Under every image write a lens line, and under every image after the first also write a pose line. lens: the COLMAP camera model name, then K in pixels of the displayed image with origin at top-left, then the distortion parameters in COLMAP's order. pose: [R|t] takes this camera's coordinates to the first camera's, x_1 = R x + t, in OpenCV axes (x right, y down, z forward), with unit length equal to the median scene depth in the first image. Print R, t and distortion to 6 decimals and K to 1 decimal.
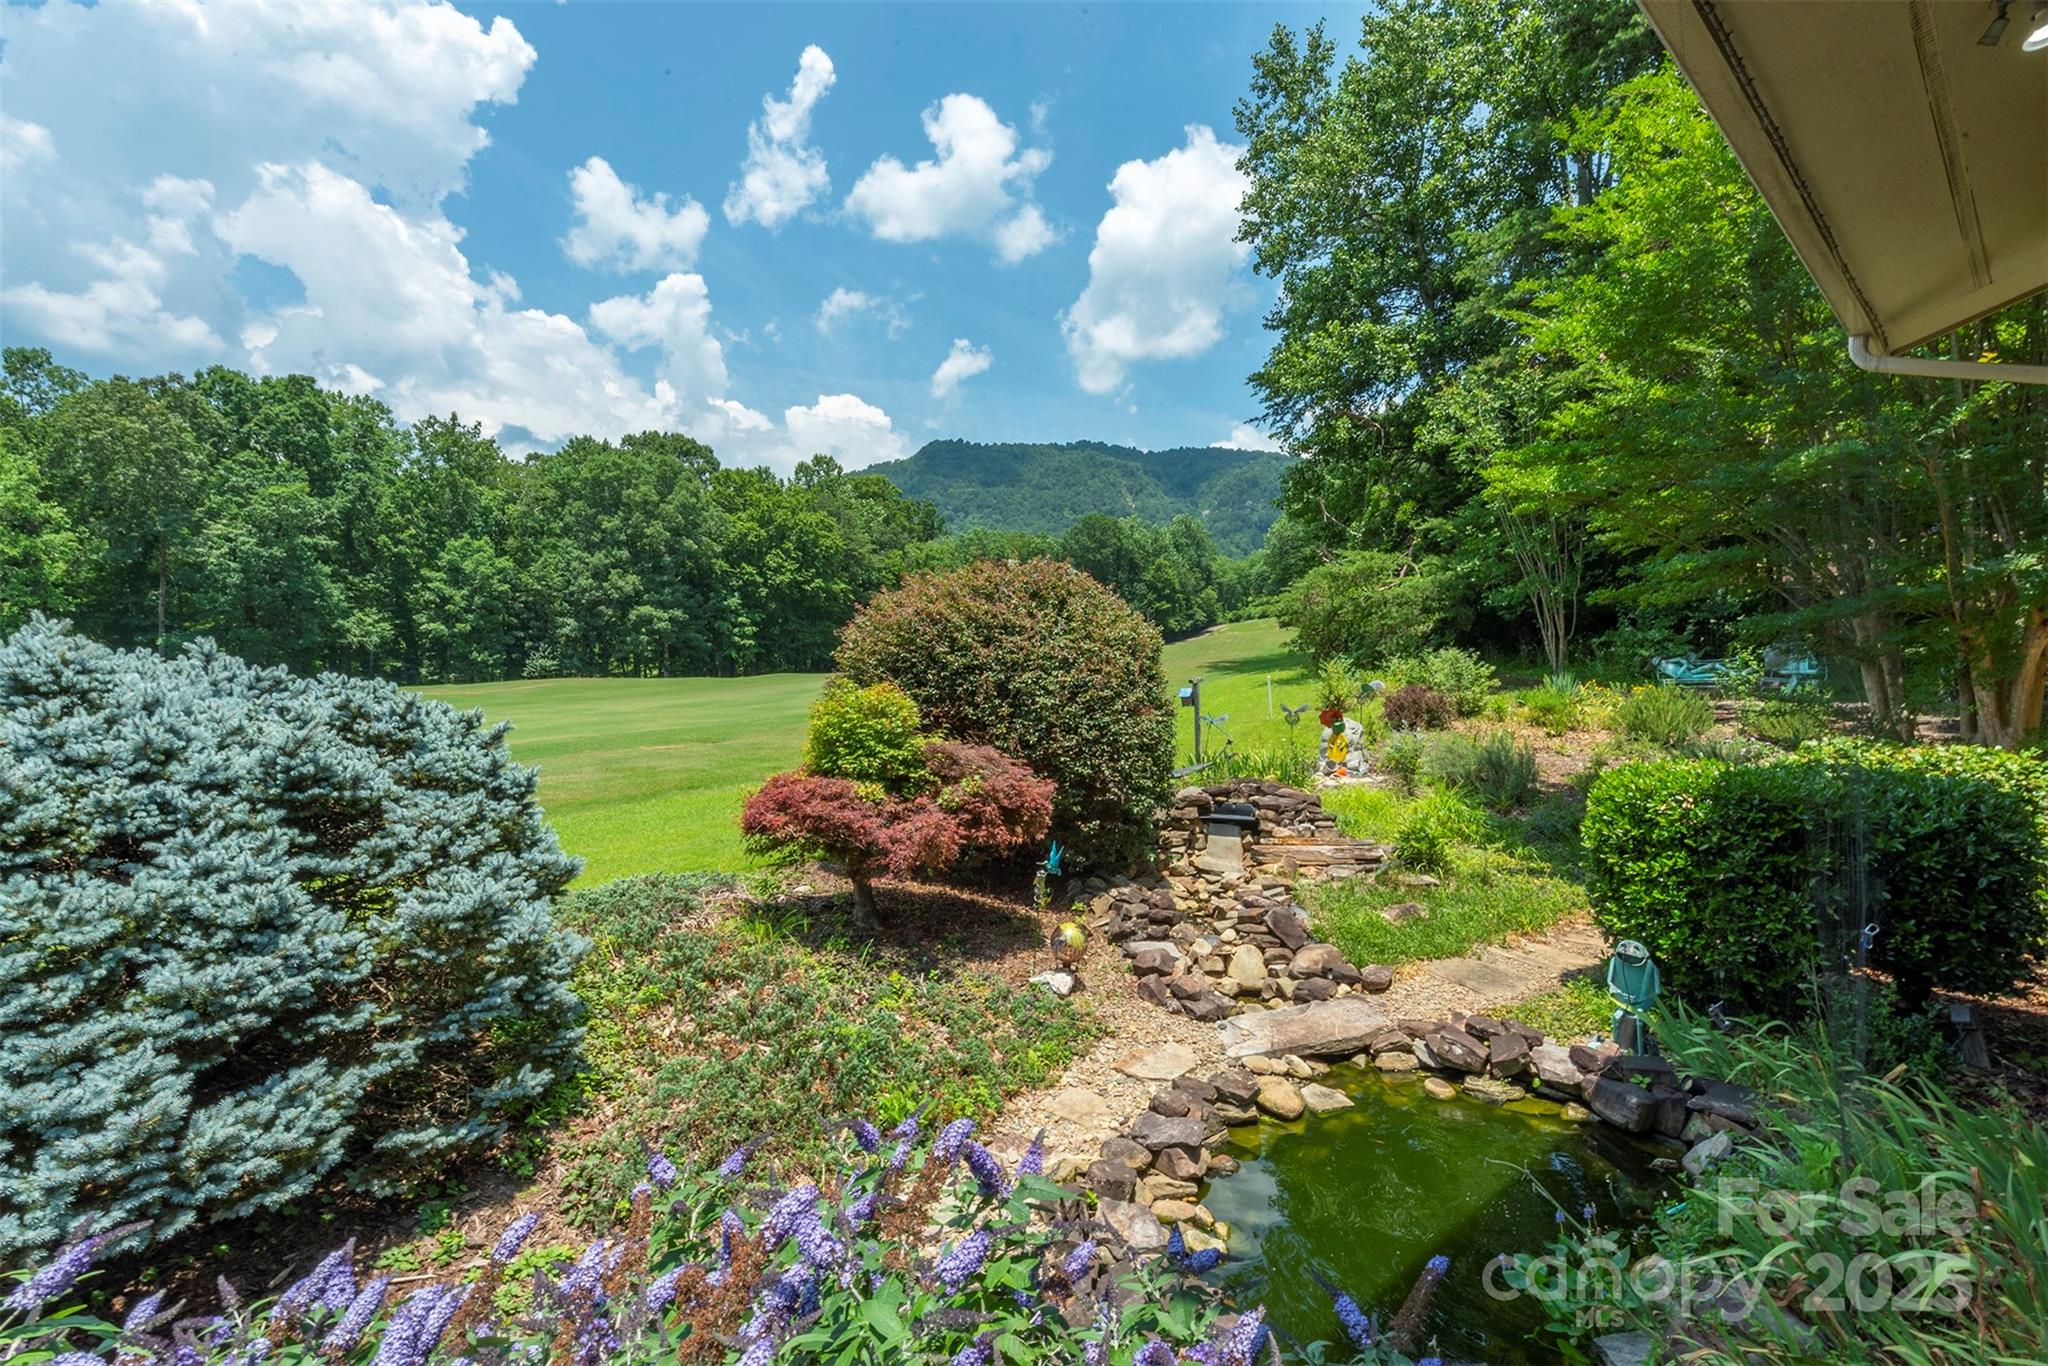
lens RADIAL K [[884.0, 0, 1045.3], [0, 884.0, 688.6], [0, 0, 1]] dist [0.002501, -0.000361]
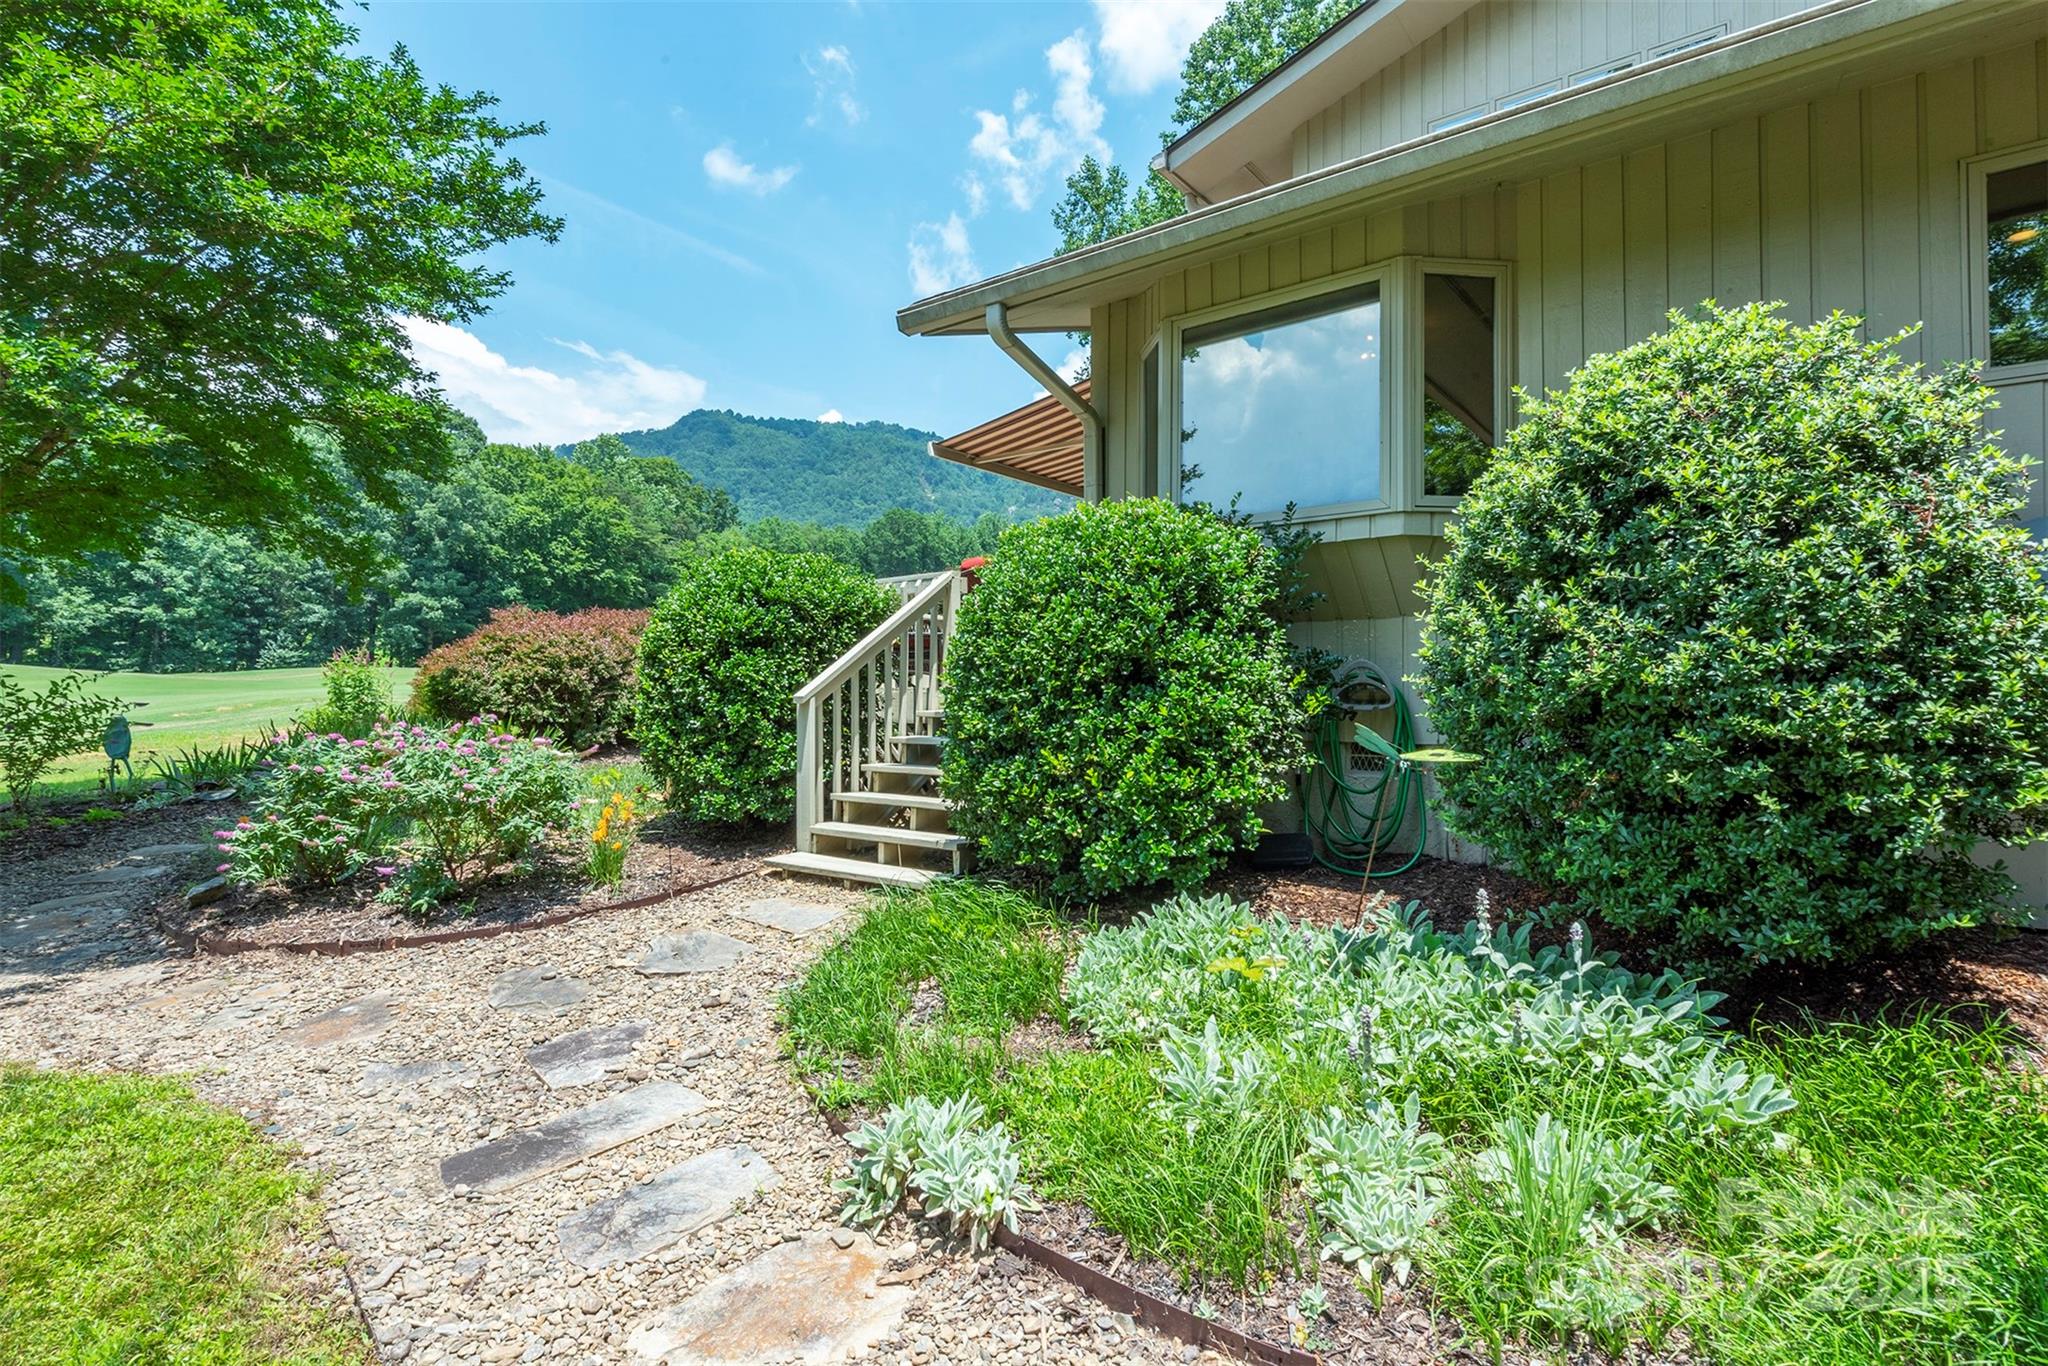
lens RADIAL K [[1009.1, 0, 1068.9], [0, 1009.1, 678.5], [0, 0, 1]] dist [0.000895, -0.000543]
pose [[0.971773, 0.007629, 0.235793, -0.052713], [-0.001569, 0.999664, -0.025875, 0.024838], [-0.235911, 0.024775, 0.971459, -0.207494]]
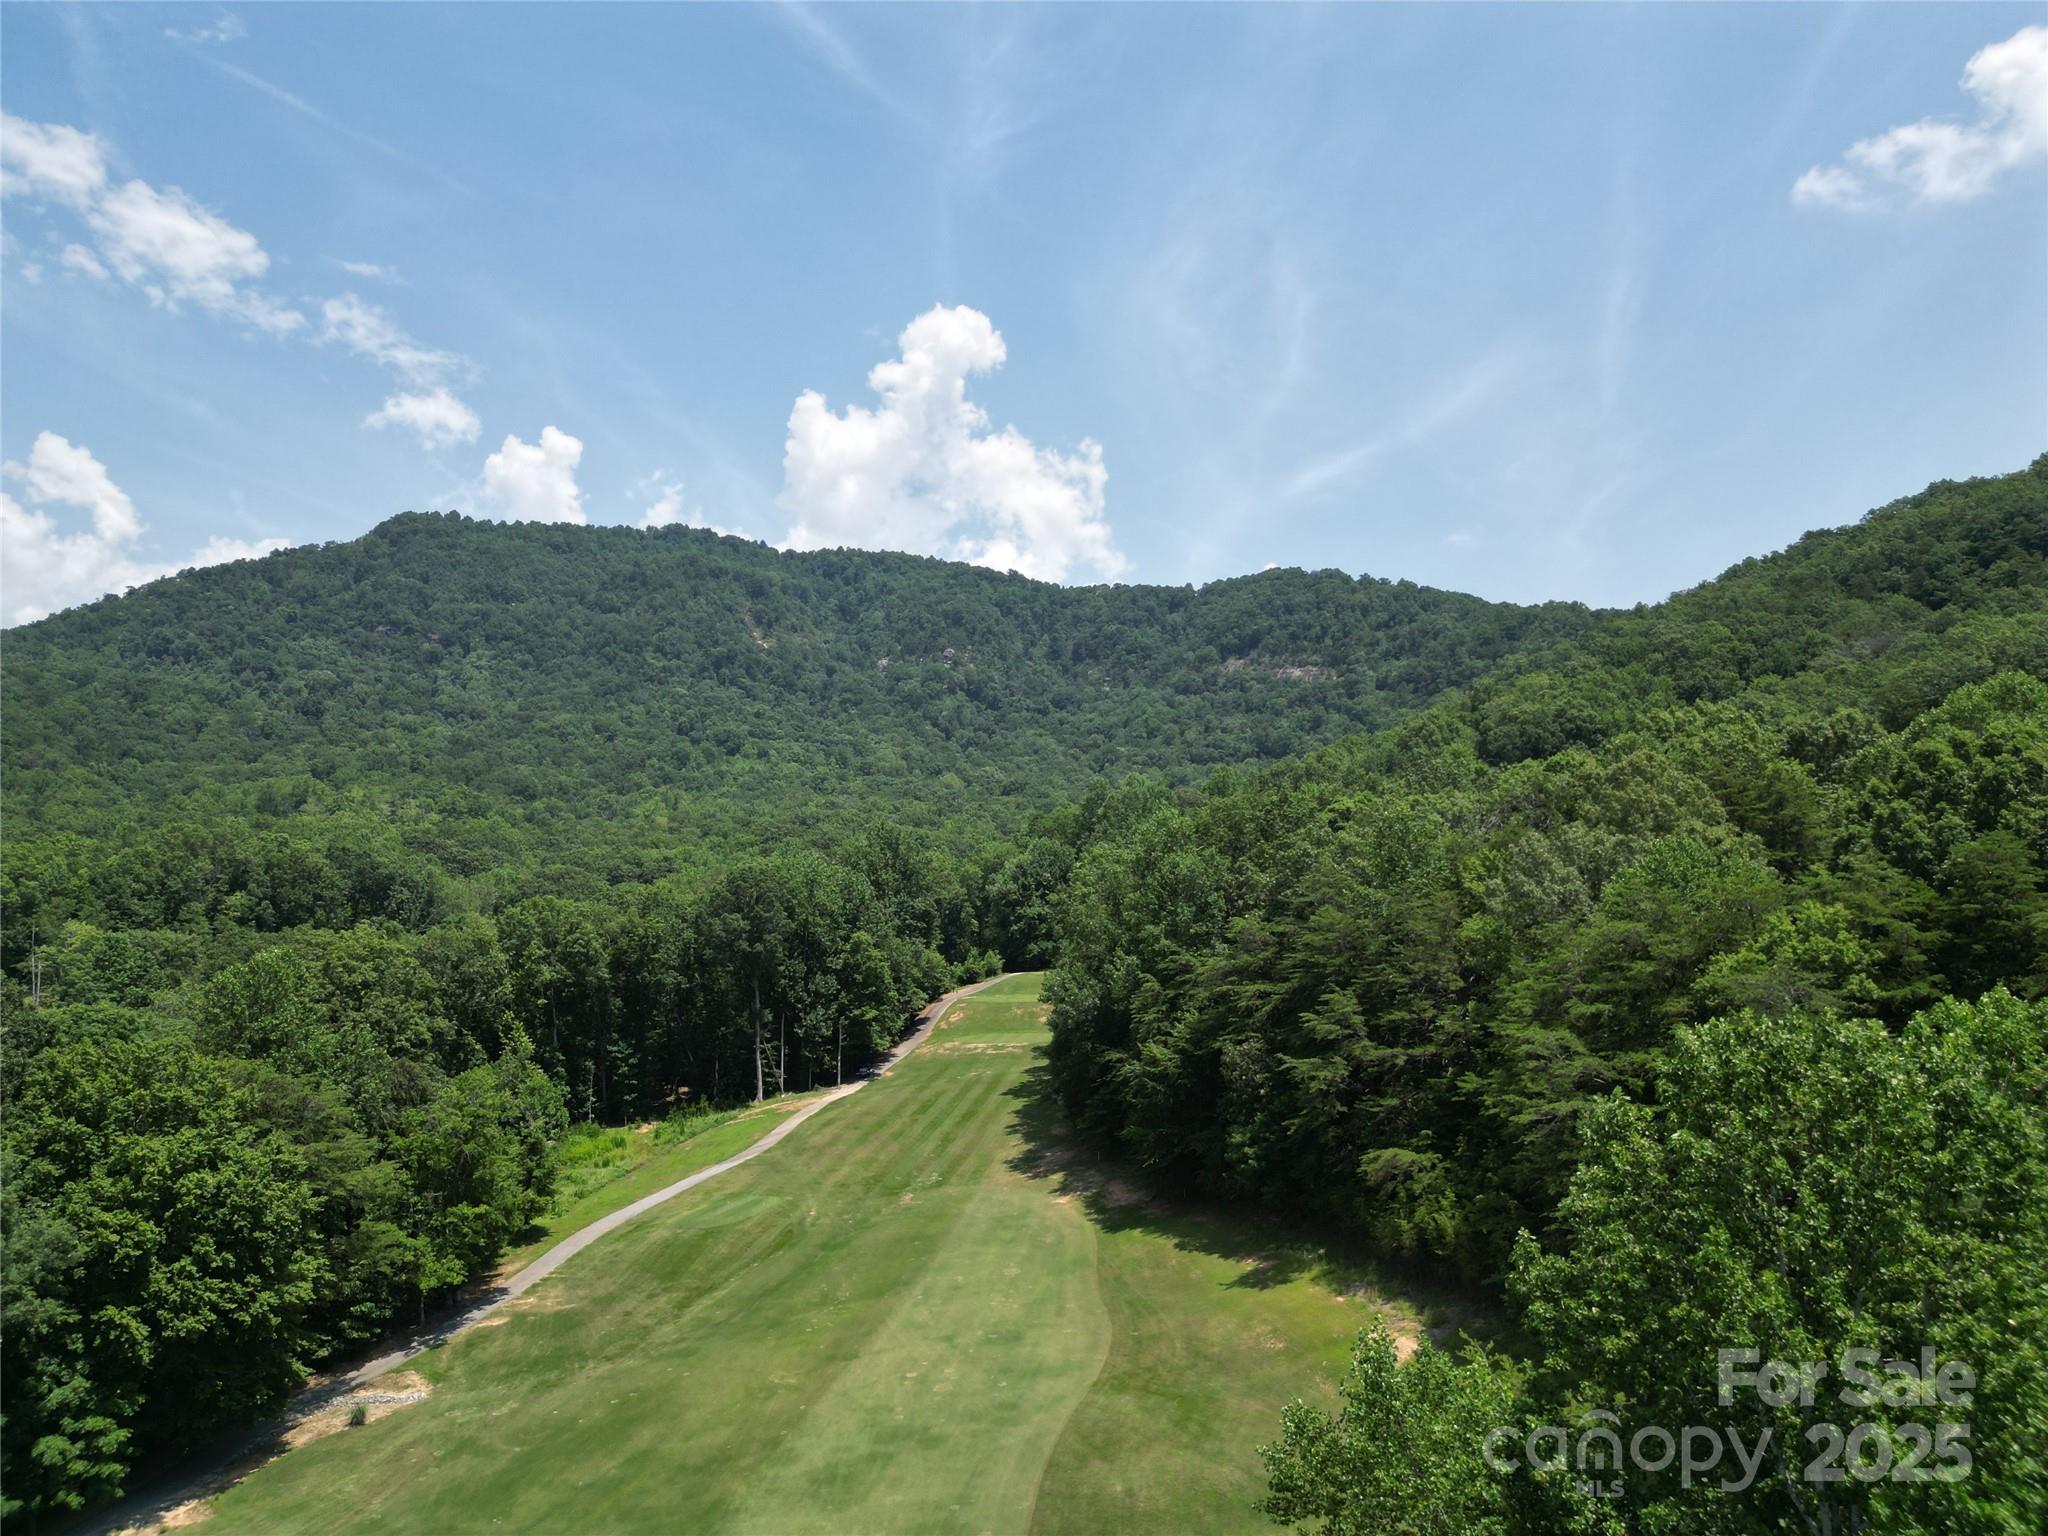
lens RADIAL K [[1441.7, 0, 1039.3], [0, 1441.7, 770.6], [0, 0, 1]] dist [0.030689, 0.000618]
pose [[0.954969, 0.005980, 0.296645, -0.118245], [0.012635, 0.998070, -0.060794, -0.528450], [-0.296436, 0.061804, 0.953051, 0.064510]]
